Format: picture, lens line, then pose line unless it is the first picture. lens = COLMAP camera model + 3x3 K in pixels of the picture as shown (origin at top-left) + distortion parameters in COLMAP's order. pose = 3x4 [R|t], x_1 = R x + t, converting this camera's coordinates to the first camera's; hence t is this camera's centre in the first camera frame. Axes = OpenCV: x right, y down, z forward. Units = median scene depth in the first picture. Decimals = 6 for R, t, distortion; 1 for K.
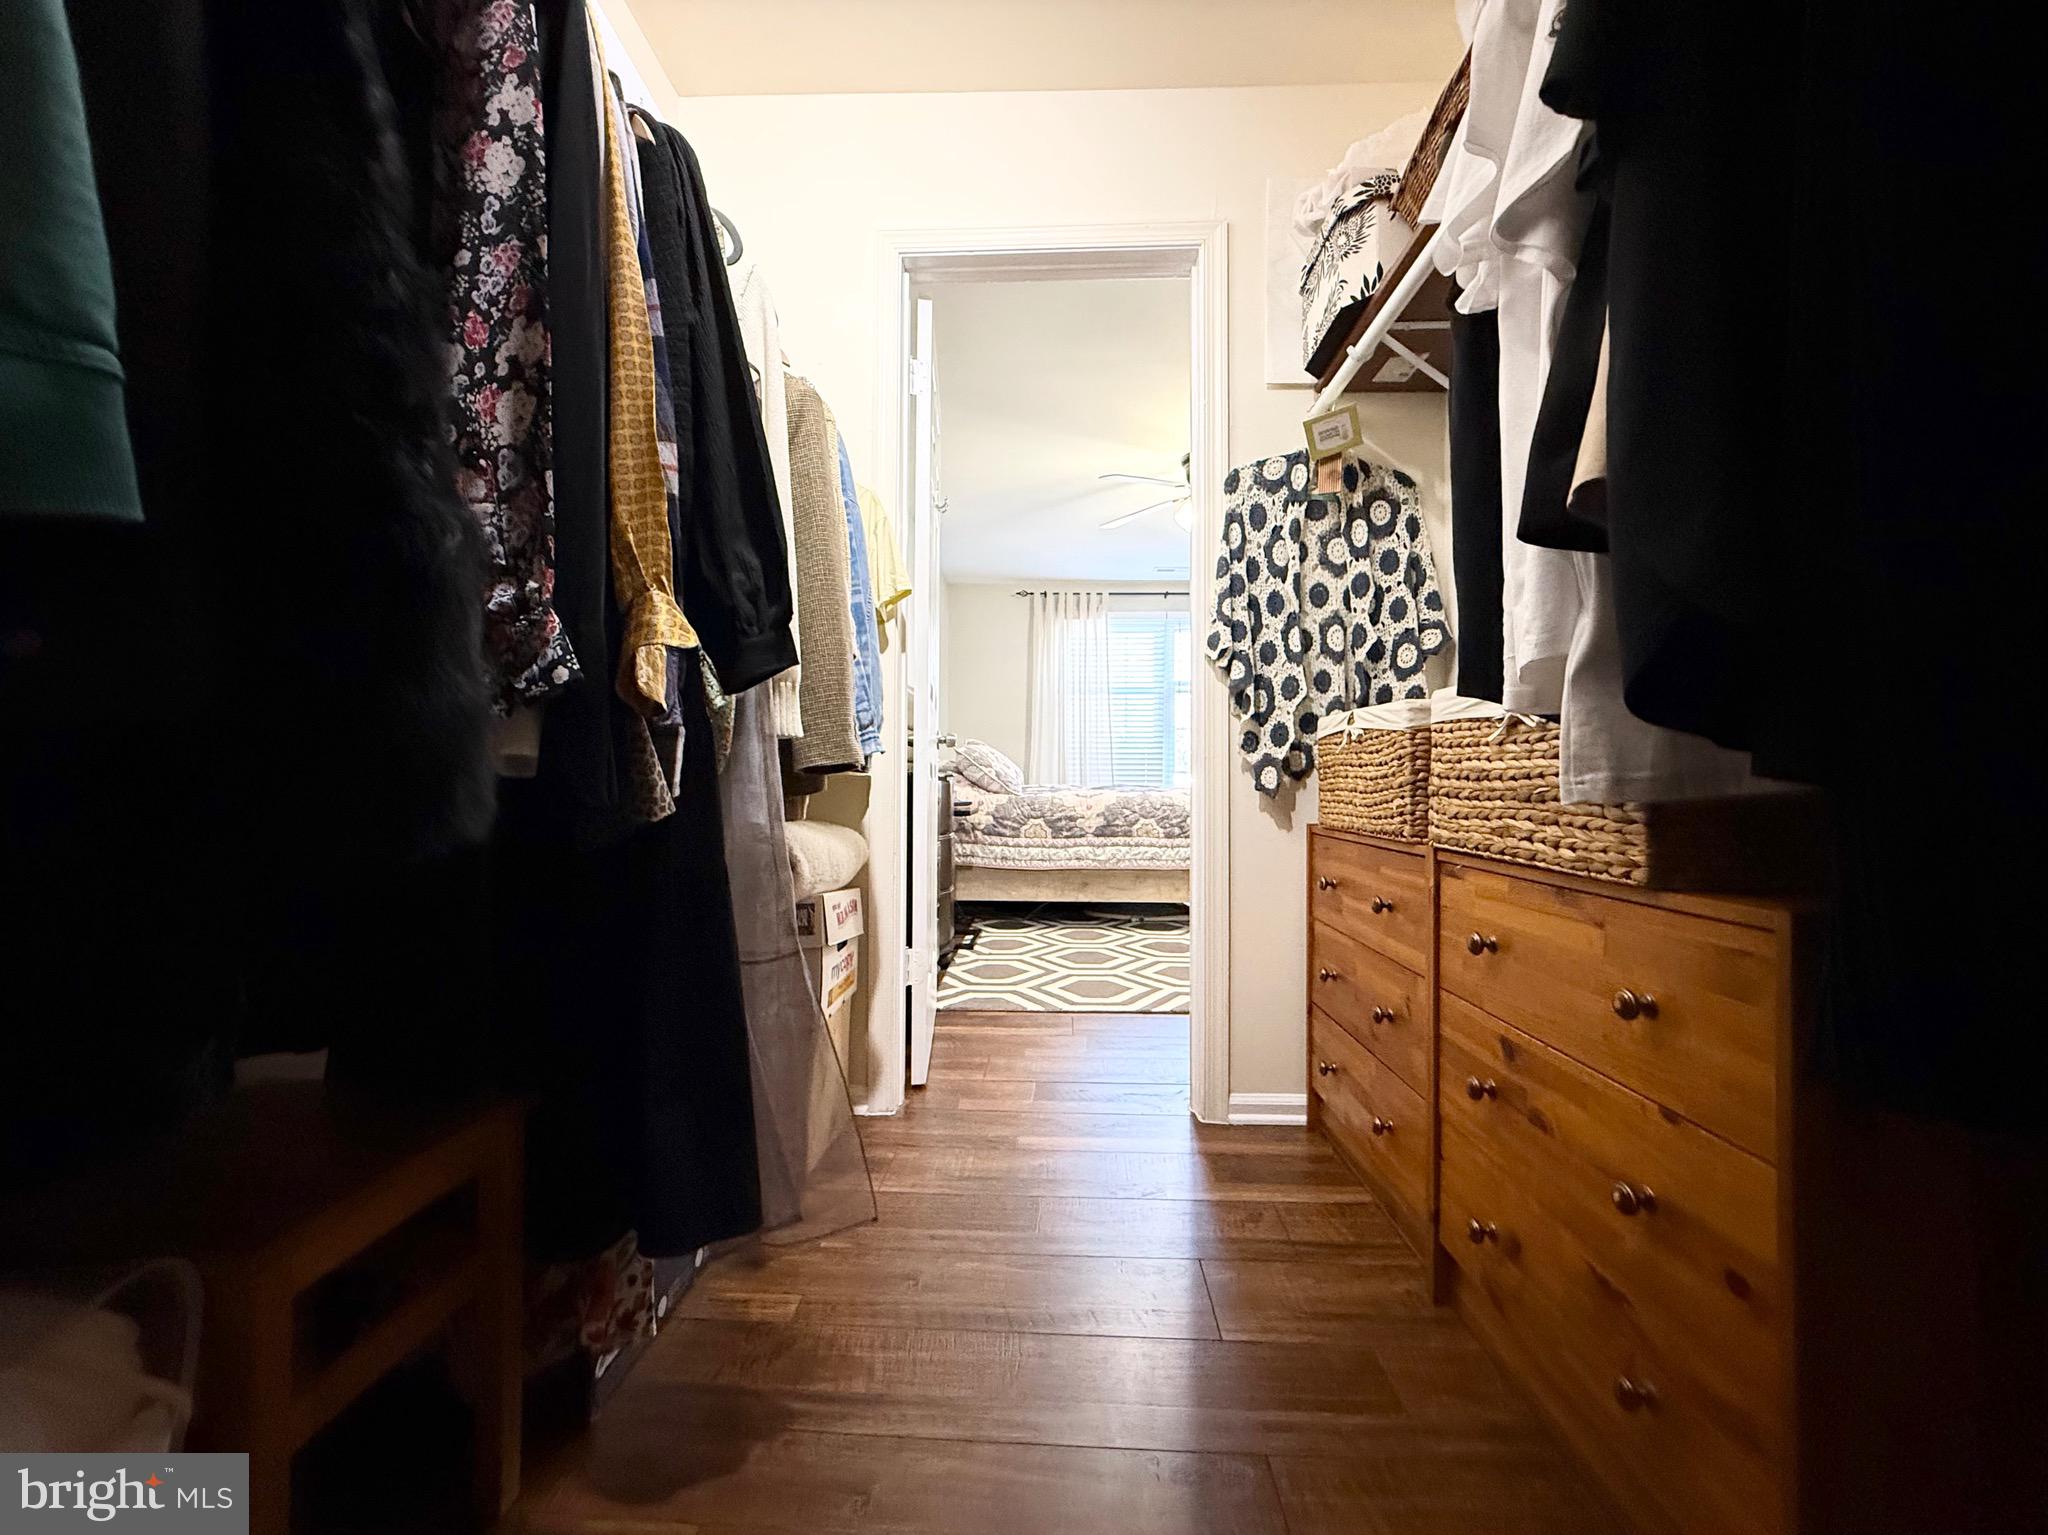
lens RADIAL K [[837.7, 0, 1023.3], [0, 837.7, 775.0], [0, 0, 1]] dist [-0.002080, 0.001575]
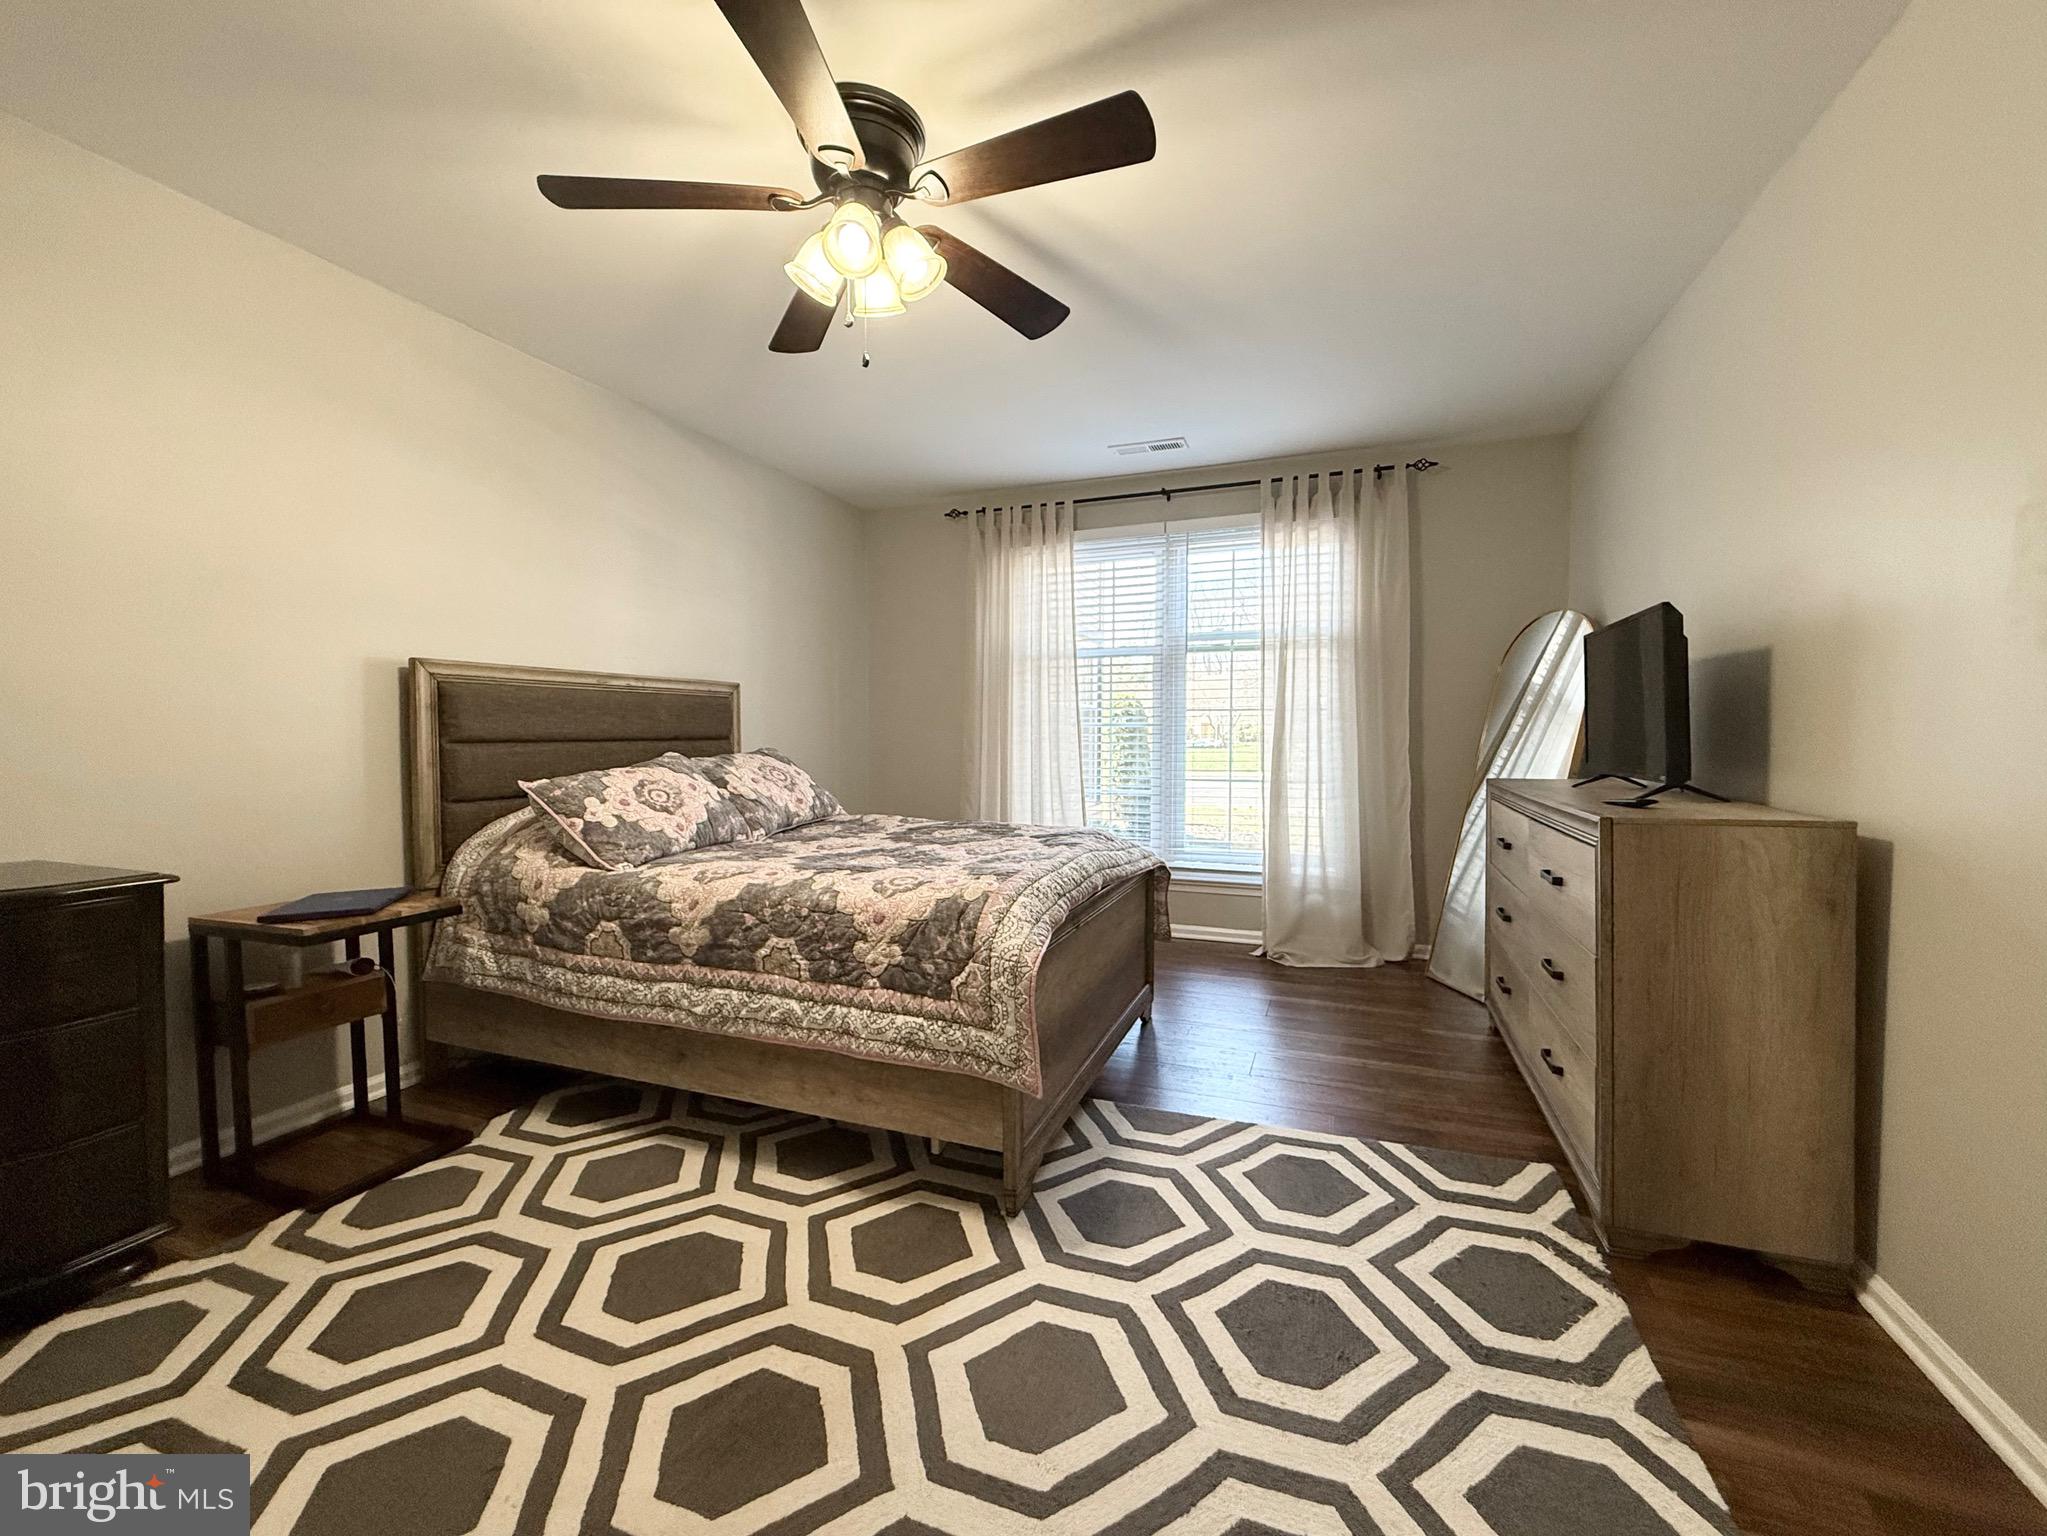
lens RADIAL K [[837.3, 0, 1016.4], [0, 837.3, 750.8], [0, 0, 1]] dist [-0.002080, 0.001575]
pose [[0.946308, 0.000270, -0.323267, 0.433419], [0.010068, 0.999490, 0.030307, -0.069440], [0.323110, -0.031935, 0.945822, 0.585920]]
